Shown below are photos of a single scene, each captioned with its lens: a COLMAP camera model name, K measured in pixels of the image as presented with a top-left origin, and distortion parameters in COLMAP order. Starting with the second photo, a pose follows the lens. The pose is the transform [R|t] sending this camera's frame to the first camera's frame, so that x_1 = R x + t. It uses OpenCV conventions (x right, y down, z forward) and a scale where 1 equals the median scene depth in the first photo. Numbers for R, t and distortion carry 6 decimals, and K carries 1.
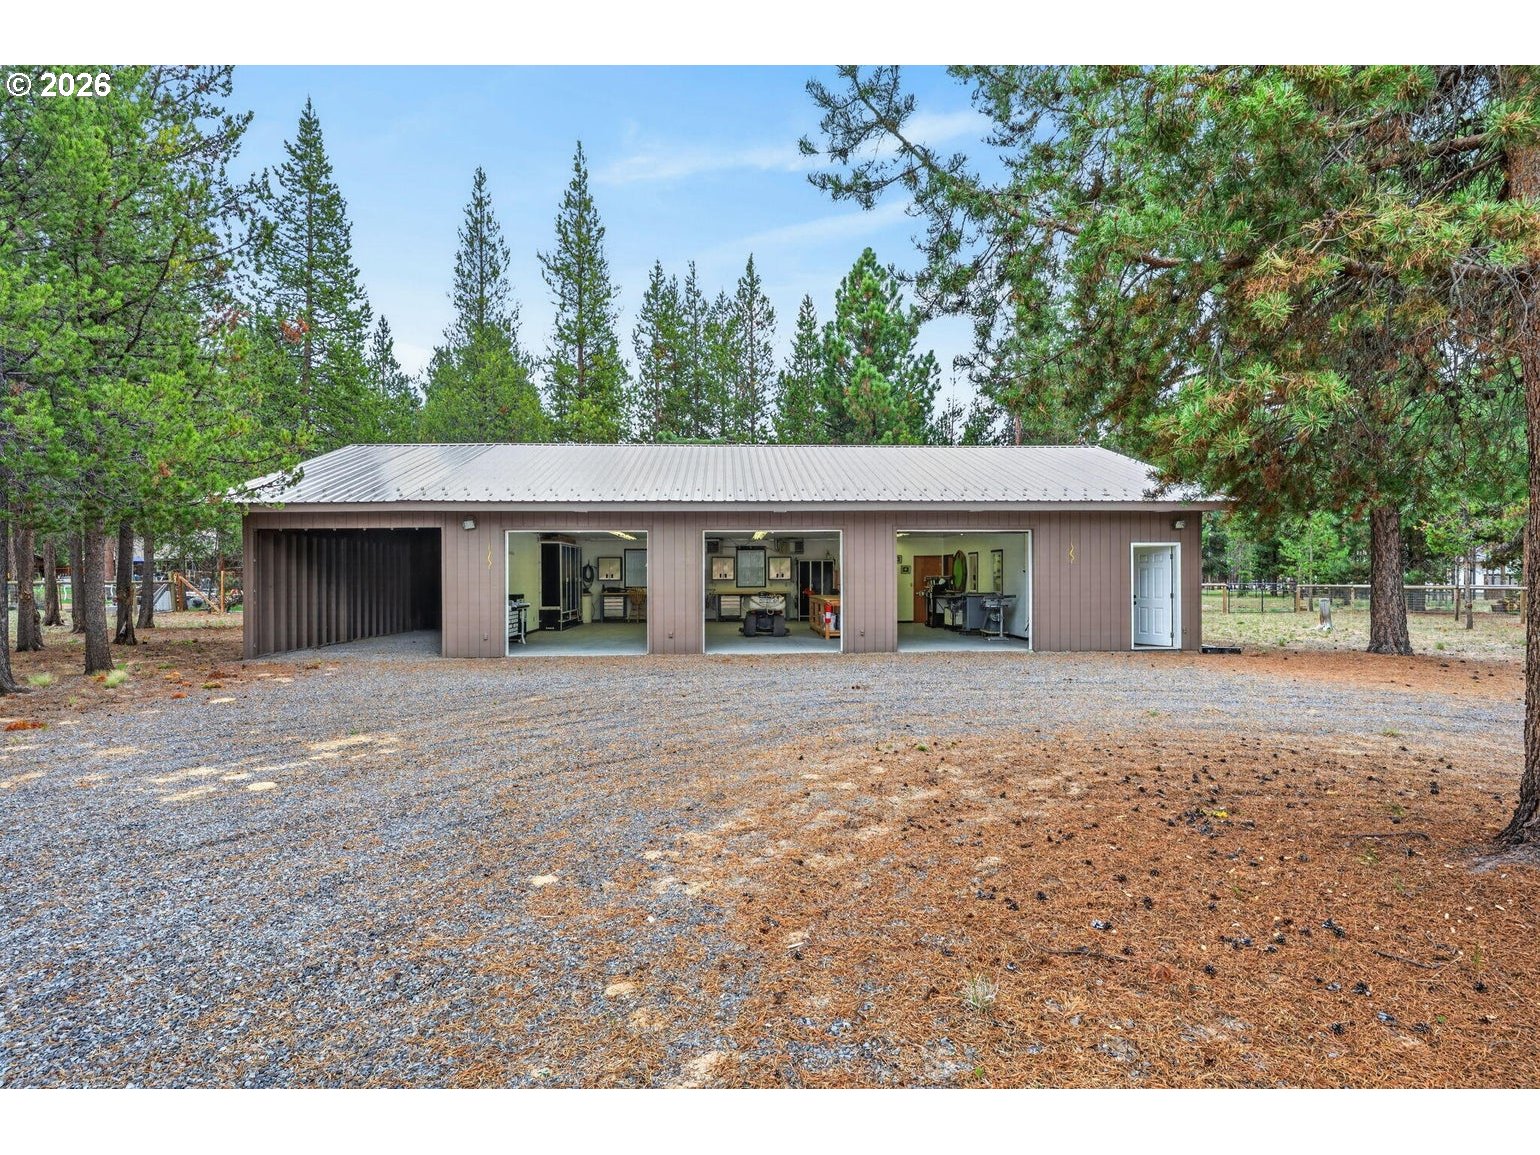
lens RADIAL K [[795.5, 0, 765.7], [0, 795.5, 578.0], [0, 0, 1]] dist [-0.002639, -0.001507]
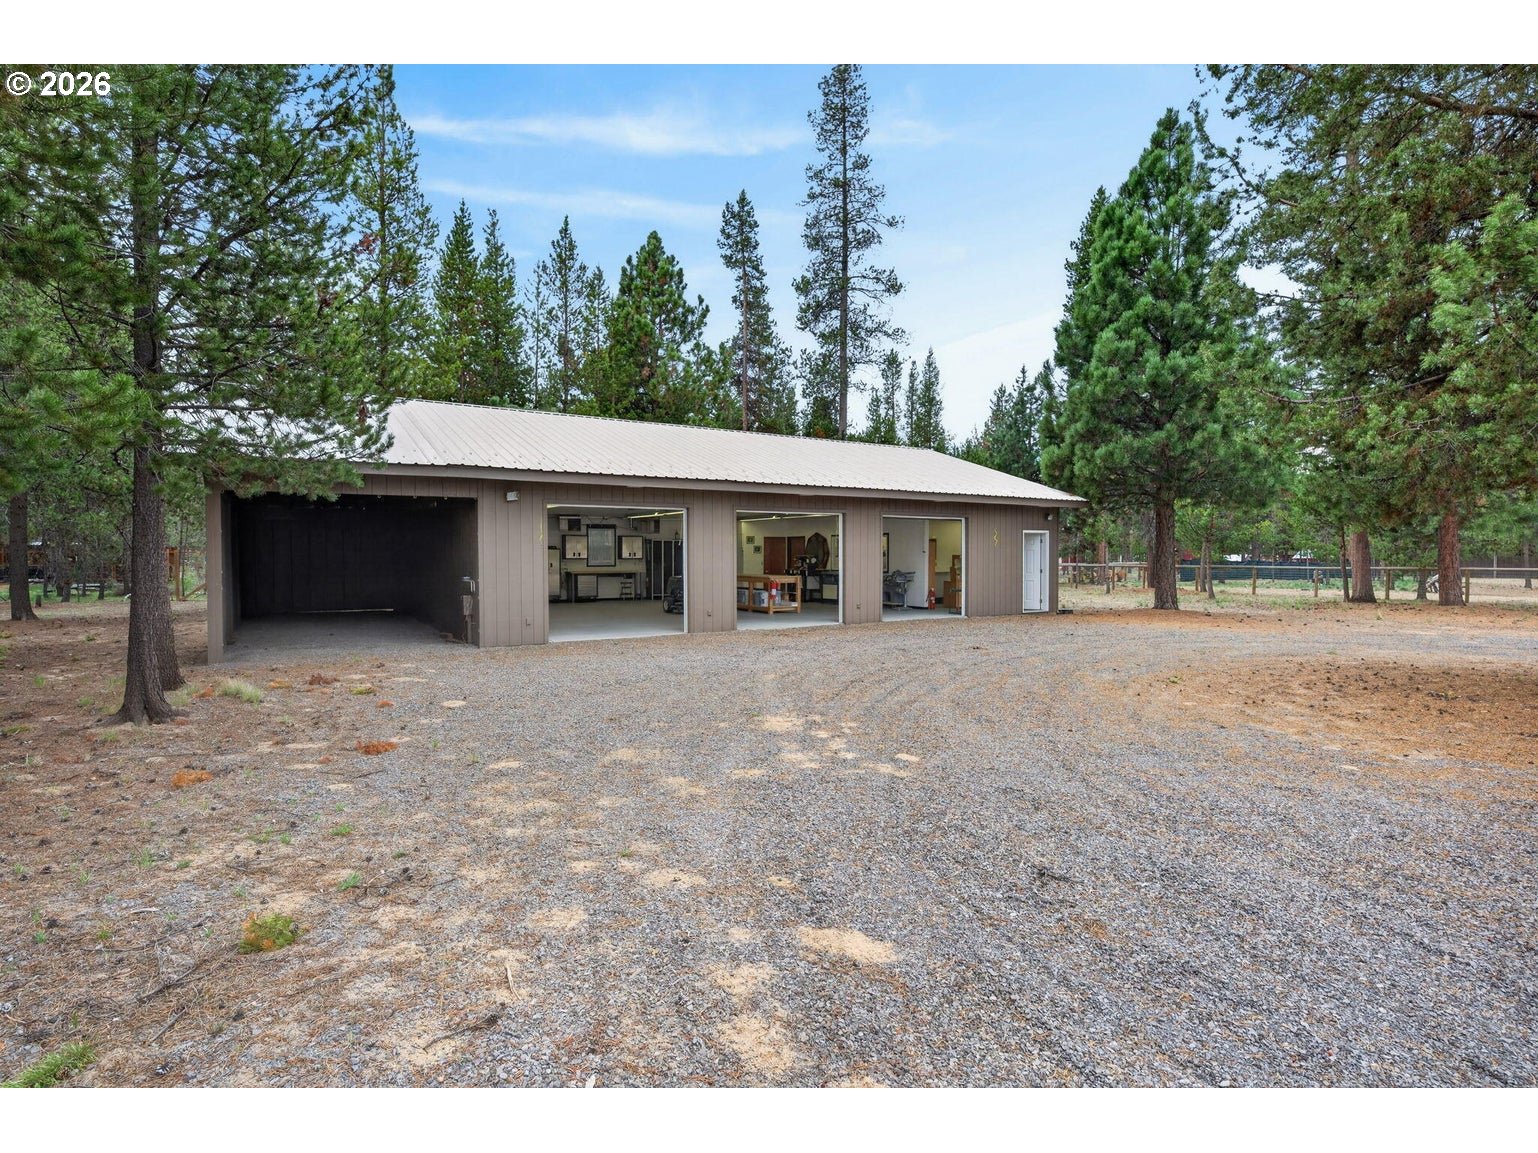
lens RADIAL K [[794.4, 0, 774.2], [0, 794.4, 576.4], [0, 0, 1]] dist [-0.002639, -0.001507]
pose [[0.873534, -0.008764, 0.486684, -0.425640], [-0.002695, 0.999735, 0.022841, 0.001290], [-0.486755, -0.021264, 0.873280, 0.064538]]
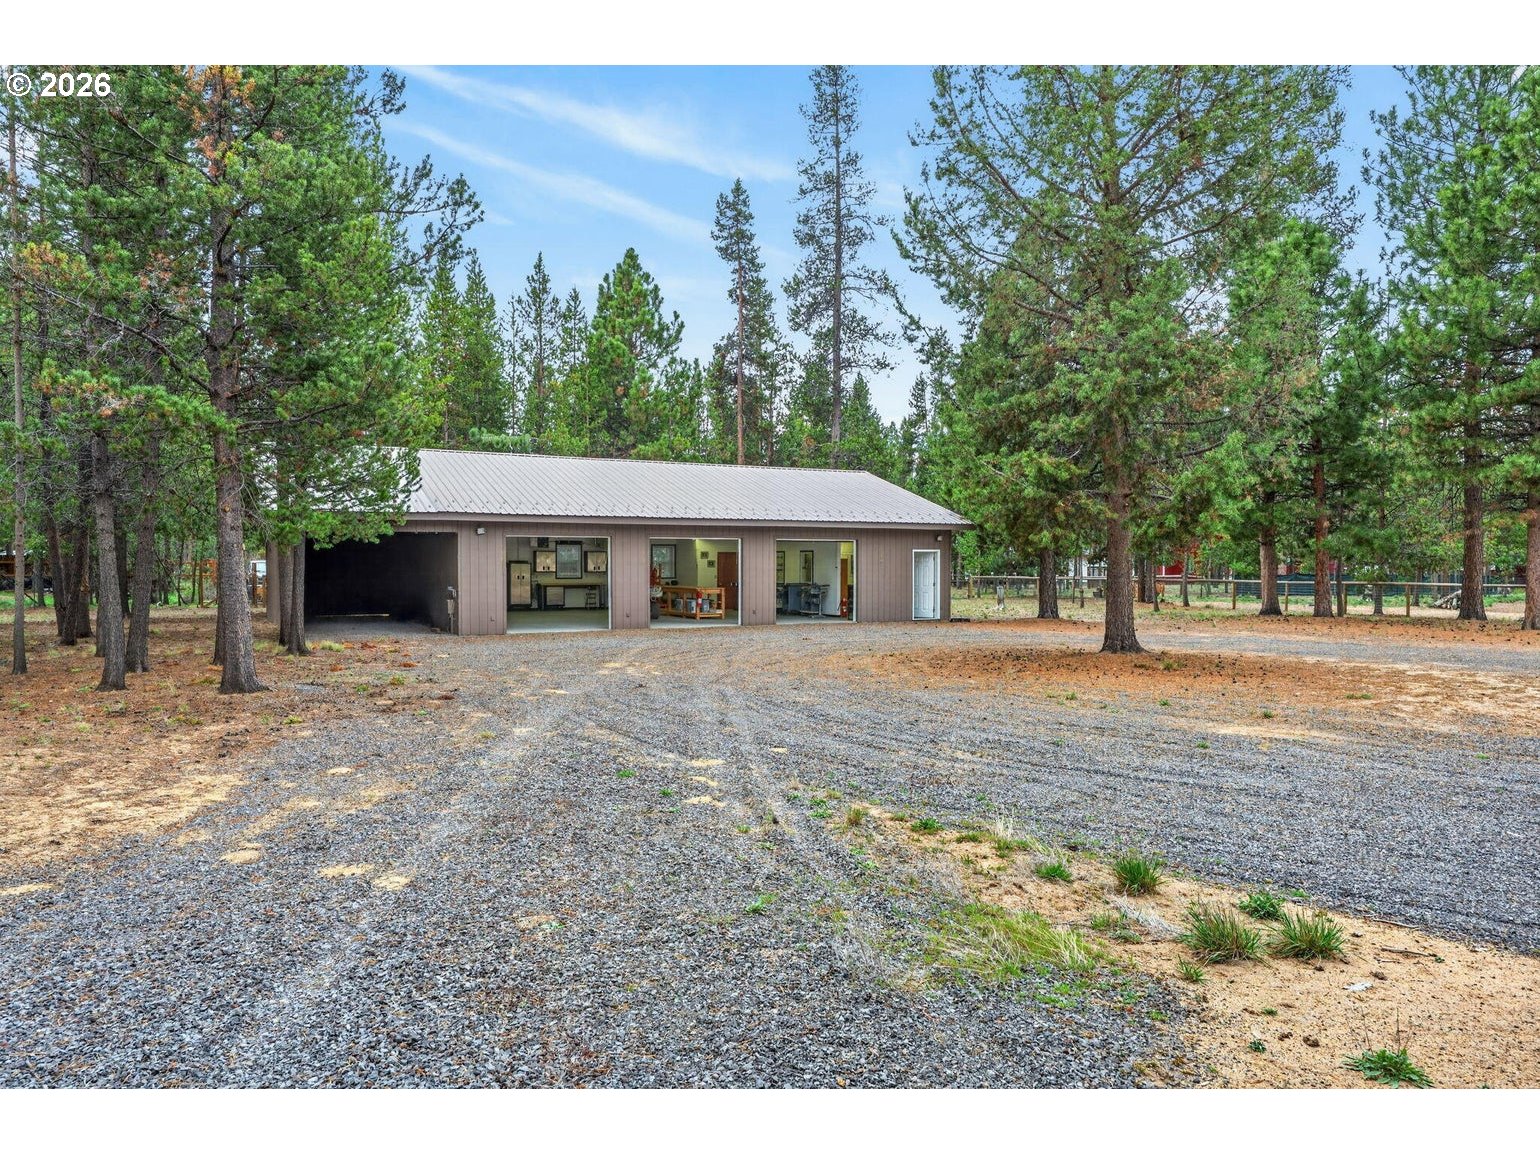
lens RADIAL K [[1030.0, 0, 785.8], [0, 1030.0, 594.3], [0, 0, 1]] dist [0.019505, -0.014274]
pose [[0.898289, -0.007571, 0.439340, -0.512683], [-0.004846, 0.999620, 0.027135, -0.009818], [-0.439379, -0.026504, 0.897911, -0.543733]]
